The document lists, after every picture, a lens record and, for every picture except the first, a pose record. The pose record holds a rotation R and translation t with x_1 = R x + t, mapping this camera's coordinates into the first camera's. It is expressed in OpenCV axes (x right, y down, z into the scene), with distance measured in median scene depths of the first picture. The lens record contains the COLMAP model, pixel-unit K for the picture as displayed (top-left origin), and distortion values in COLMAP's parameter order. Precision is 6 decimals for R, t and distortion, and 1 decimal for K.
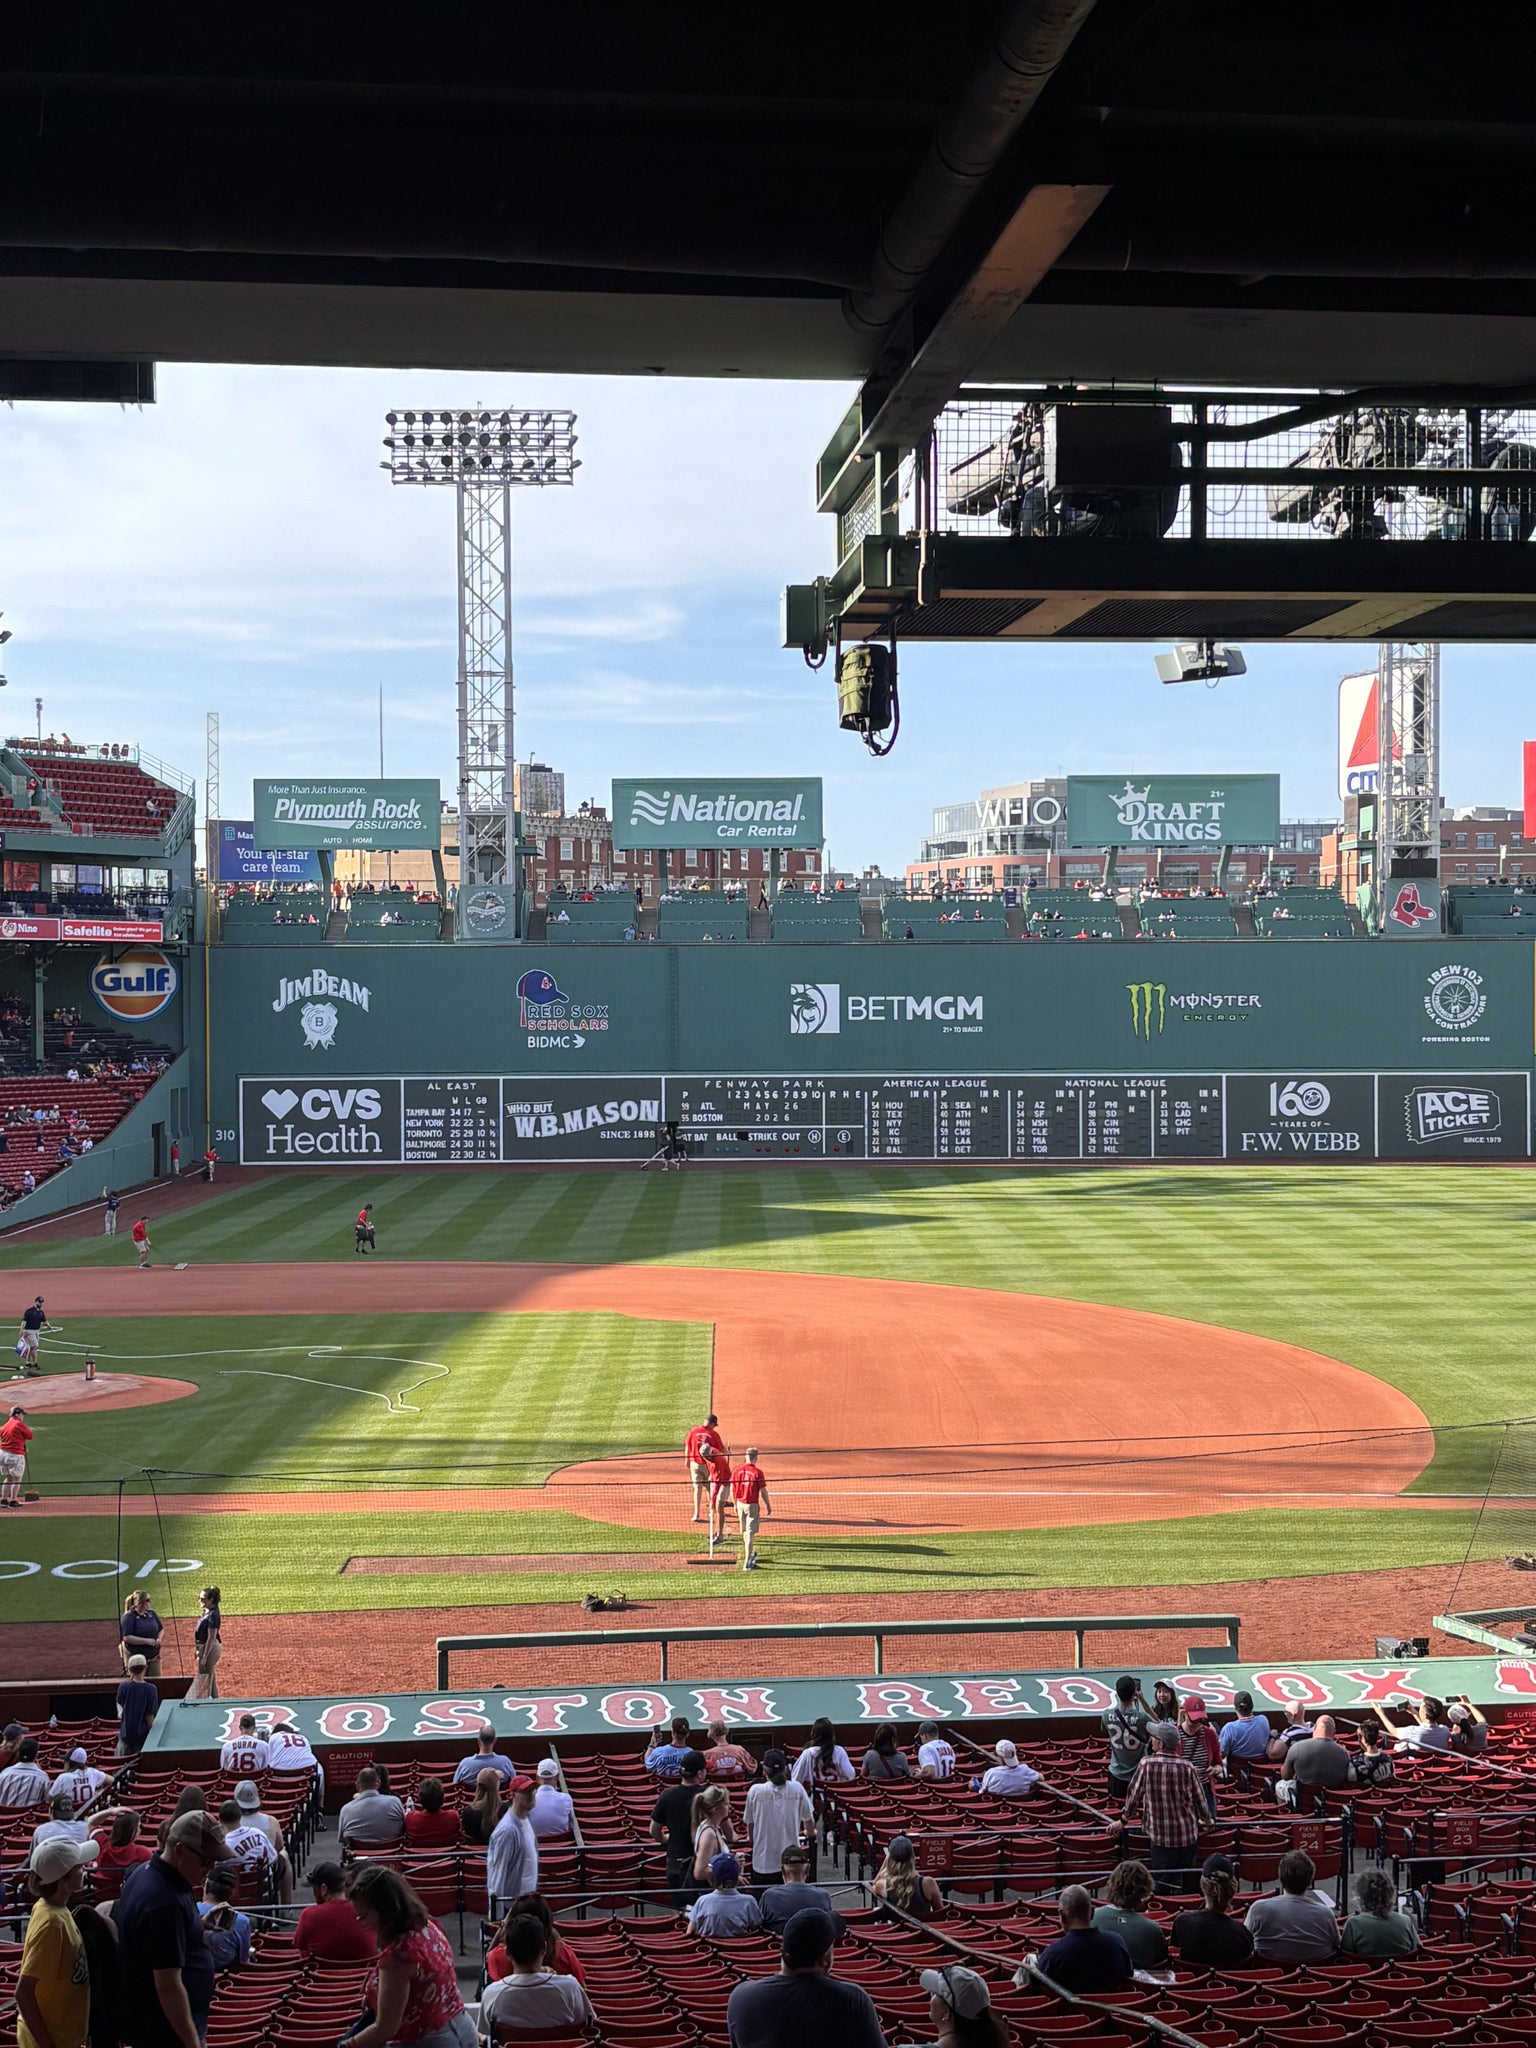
lens RADIAL K [[1598.9, 0, 771.3], [0, 1598.9, 1019.2], [0, 0, 1]] dist [0.082746, -0.098834]
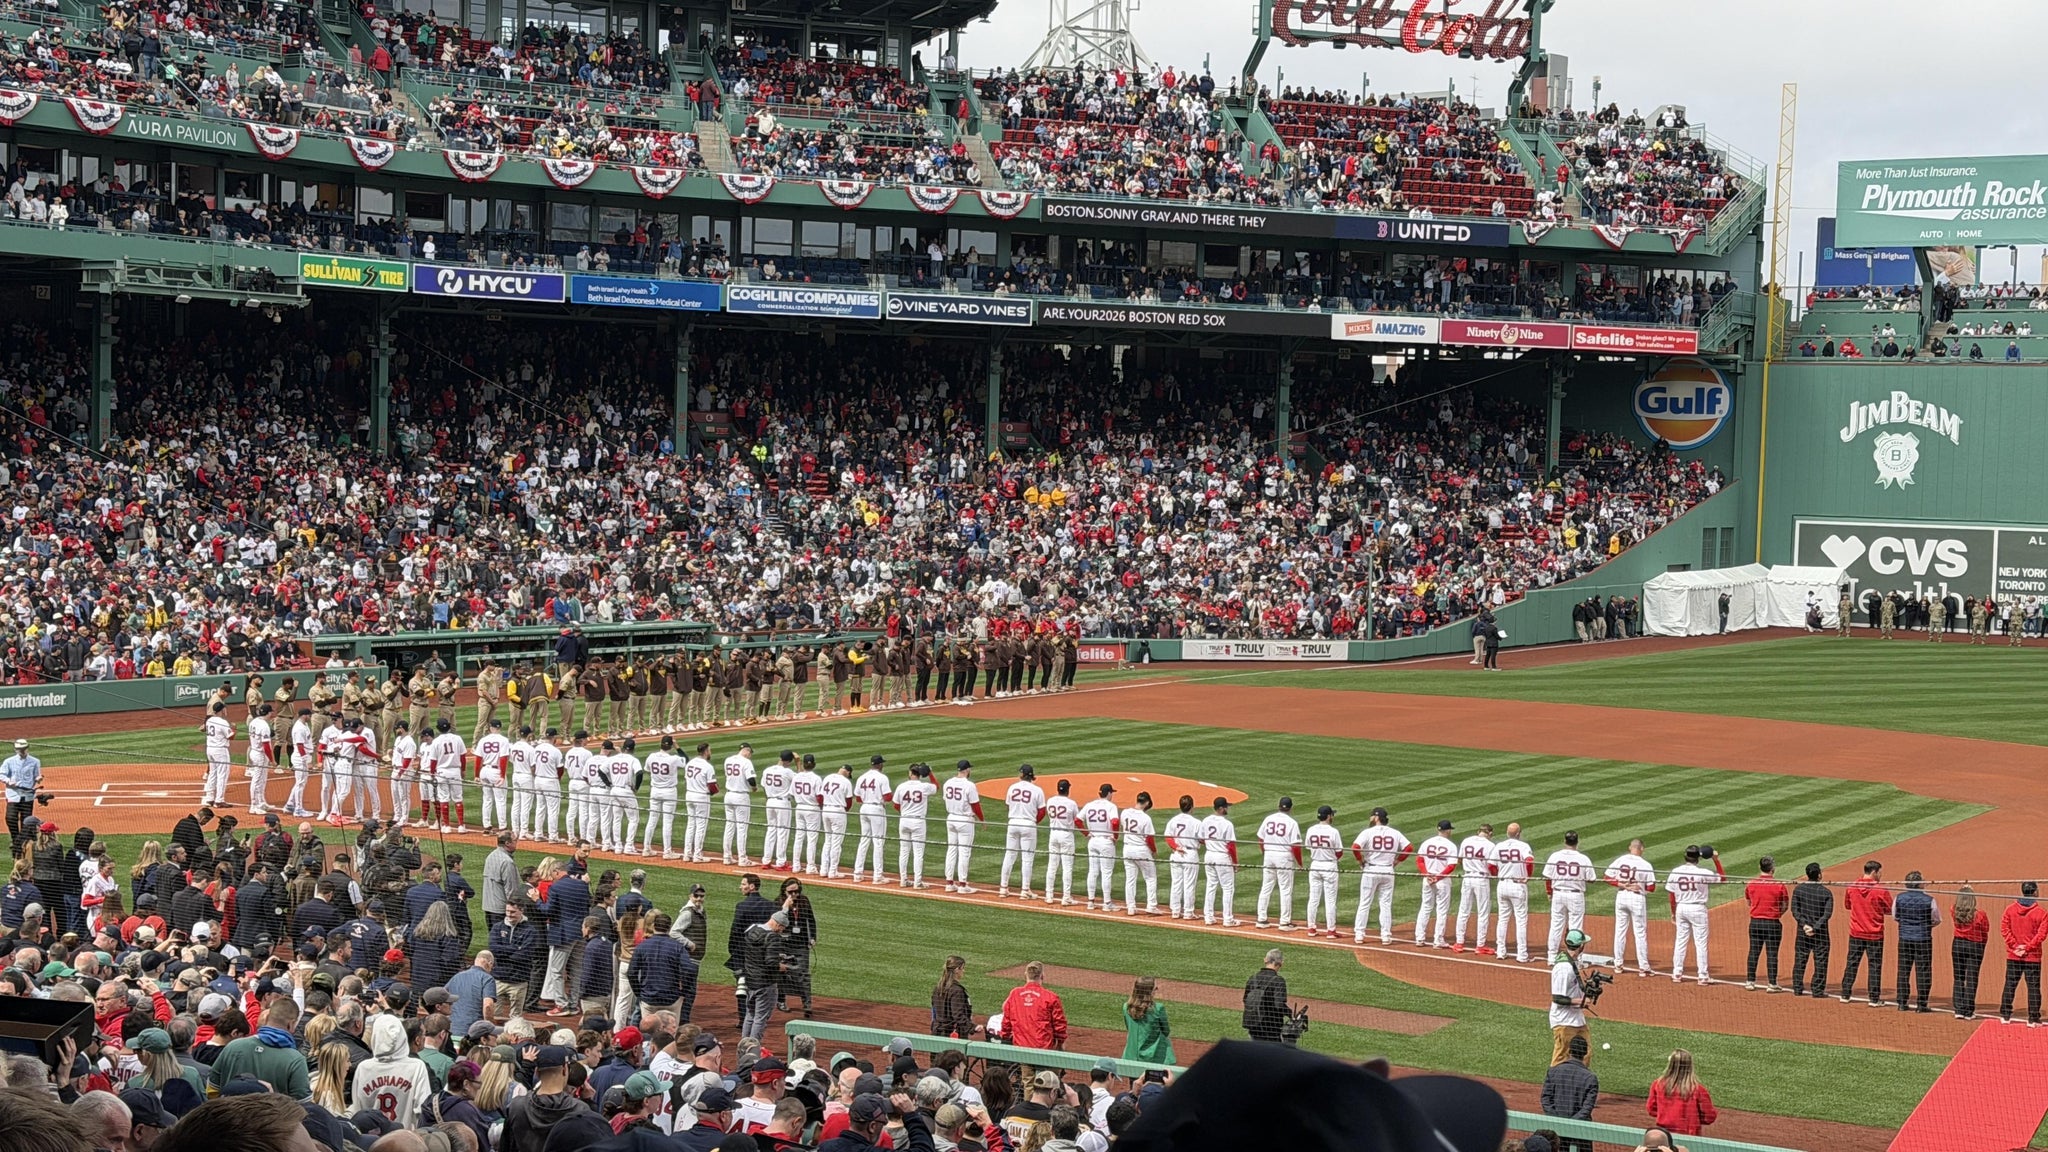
lens RADIAL K [[3243.7, 0, 1035.3], [0, 3243.7, 554.8], [0, 0, 1]] dist [0.255087, 0.000000]
pose [[0.852603, 0.050559, -0.520108, 0.221702], [-0.054483, 0.998485, 0.007749, 0.062682], [0.519712, 0.021730, 0.854065, -0.661947]]
